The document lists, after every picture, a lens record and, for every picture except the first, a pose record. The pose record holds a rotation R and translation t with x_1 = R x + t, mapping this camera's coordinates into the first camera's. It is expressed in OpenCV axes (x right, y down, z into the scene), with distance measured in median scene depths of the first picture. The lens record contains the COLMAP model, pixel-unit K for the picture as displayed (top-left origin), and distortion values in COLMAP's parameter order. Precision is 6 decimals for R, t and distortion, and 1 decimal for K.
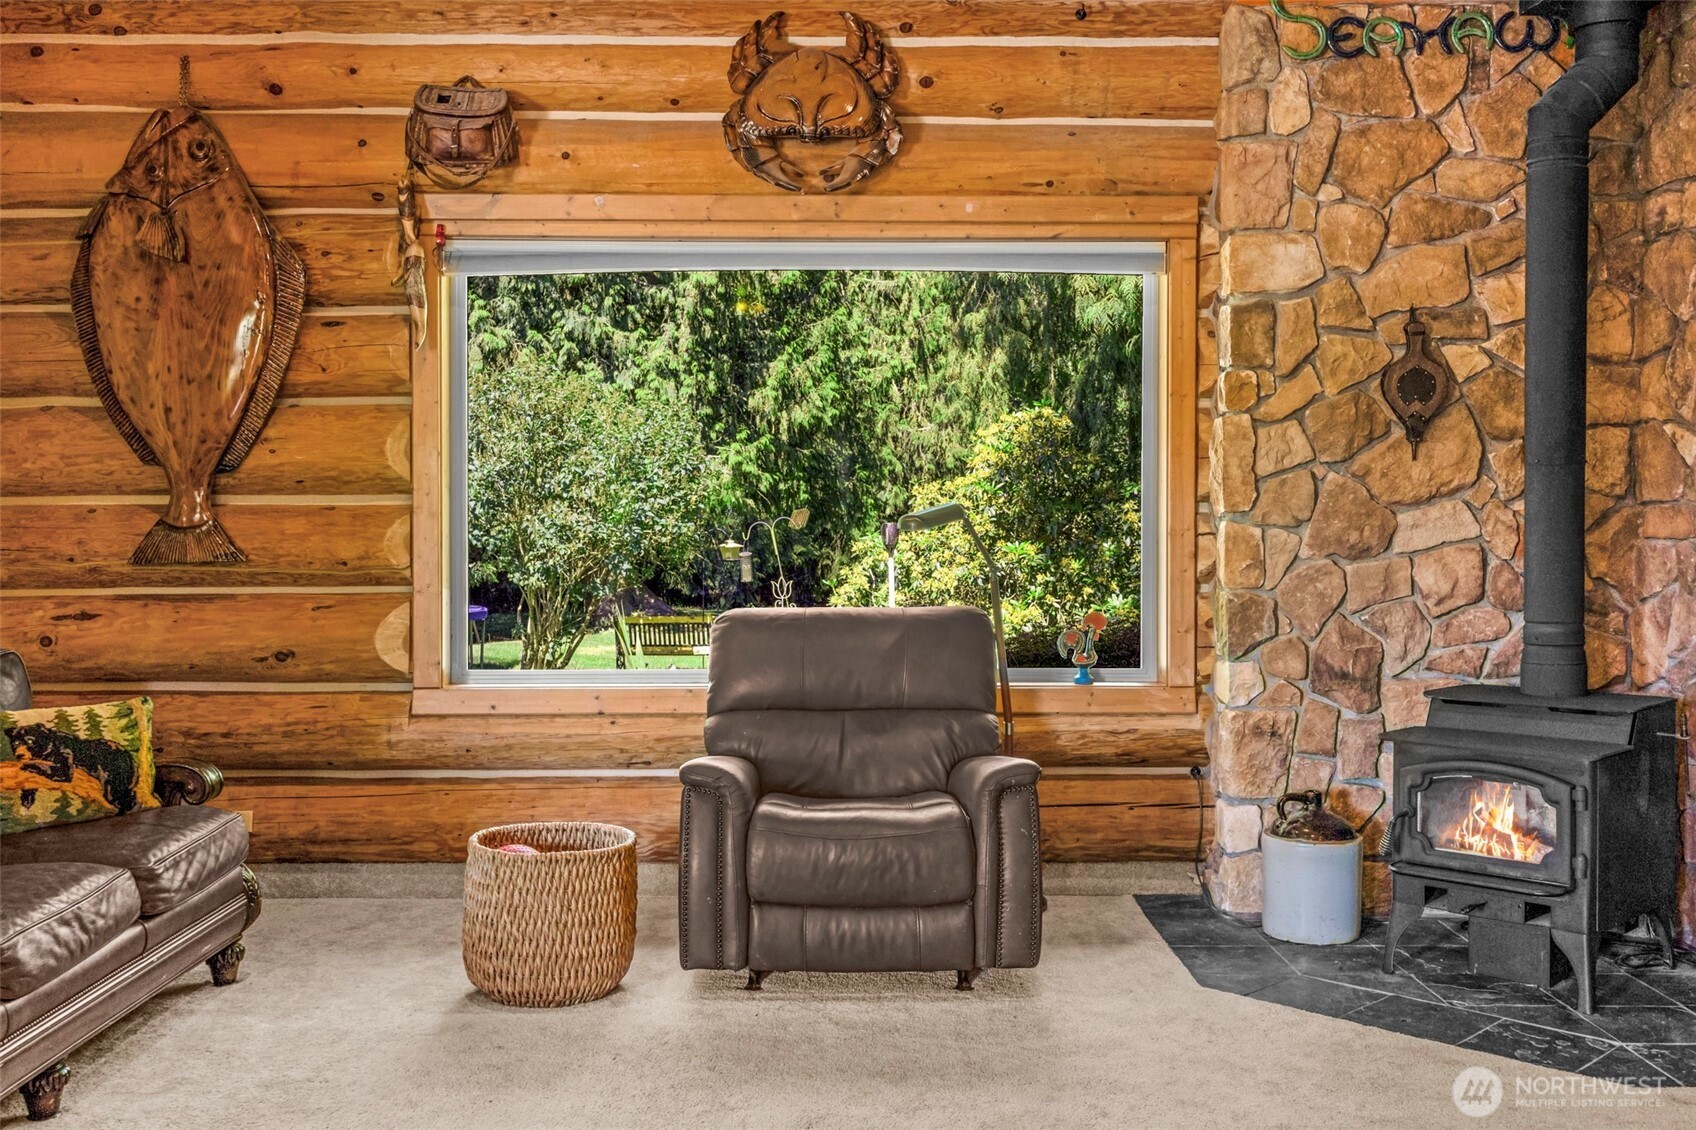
lens RADIAL K [[1607.4, 0, 842.2], [0, 1607.4, 550.7], [0, 0, 1]] dist [-0.000016, 0.000000]
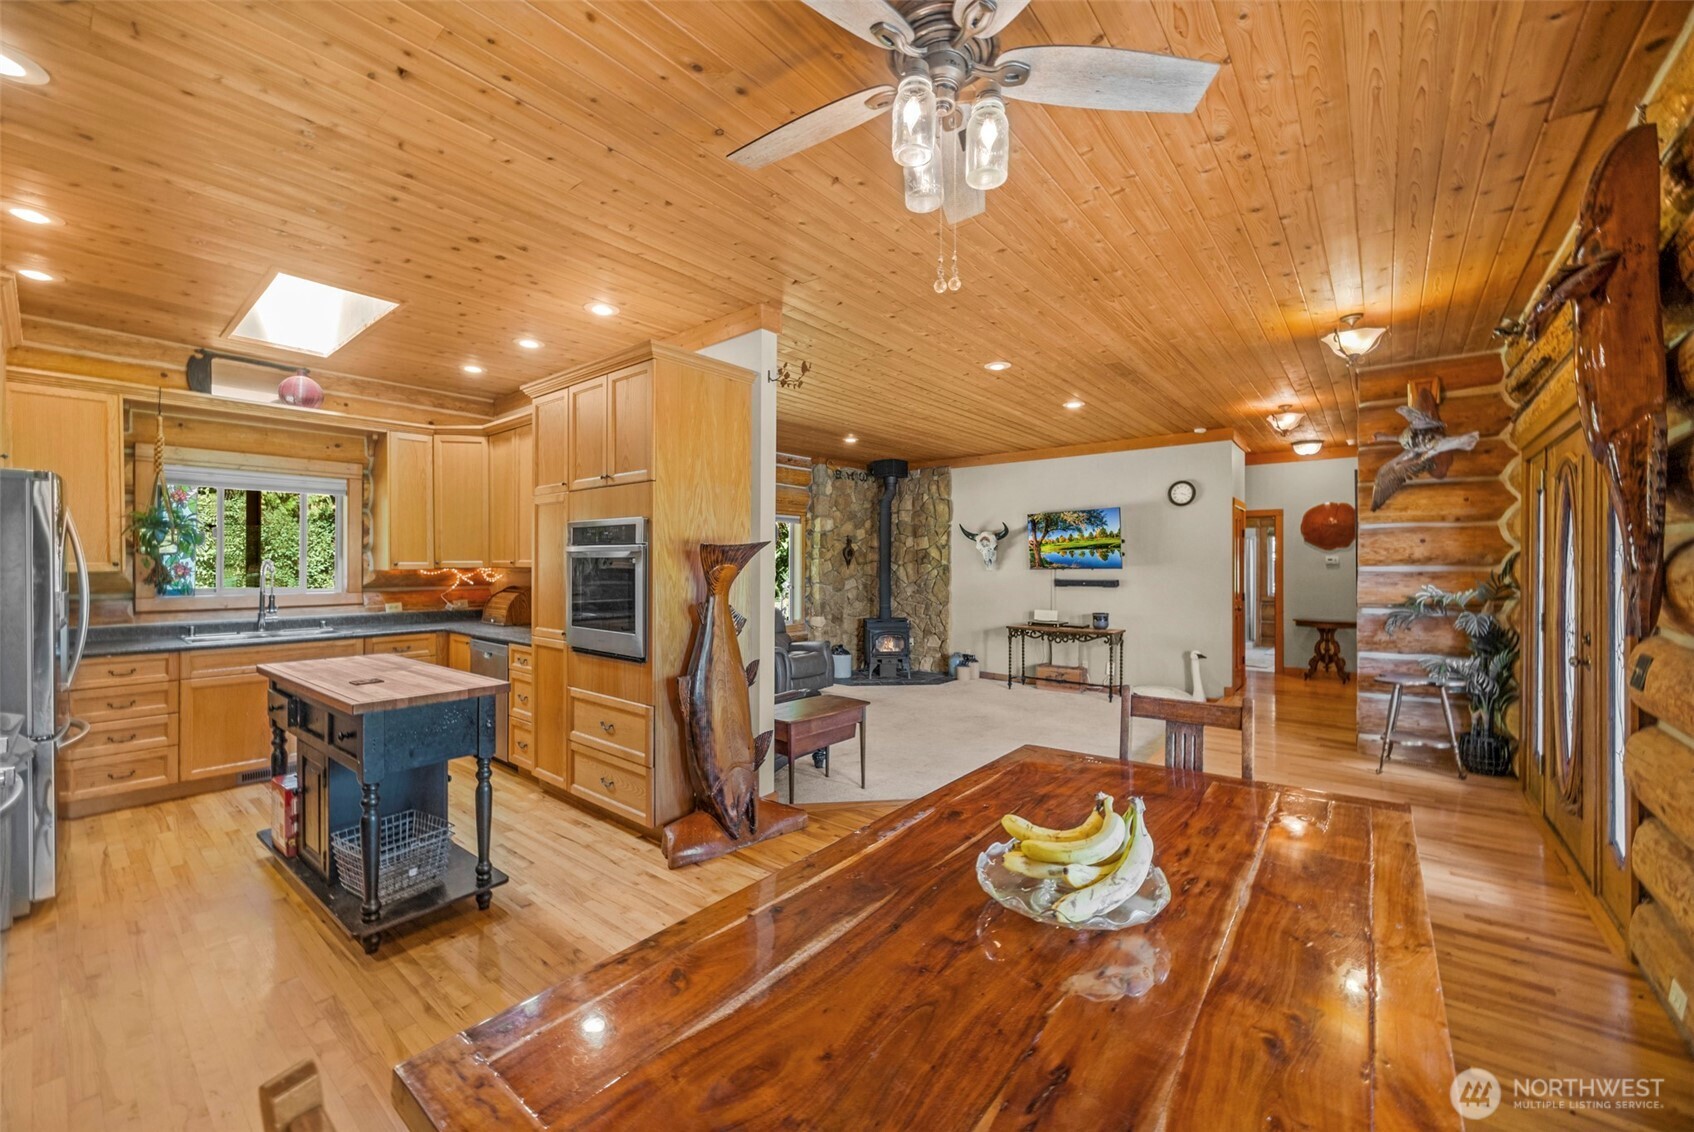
lens RADIAL K [[677.6, 0, 821.4], [0, 677.6, 574.3], [0, 0, 1]] dist [0.006201, -0.002039]
pose [[0.663186, -0.017780, 0.748244, -1.108832], [0.019975, 0.999782, 0.006053, -0.055557], [-0.748188, 0.010932, 0.663397, -0.198521]]
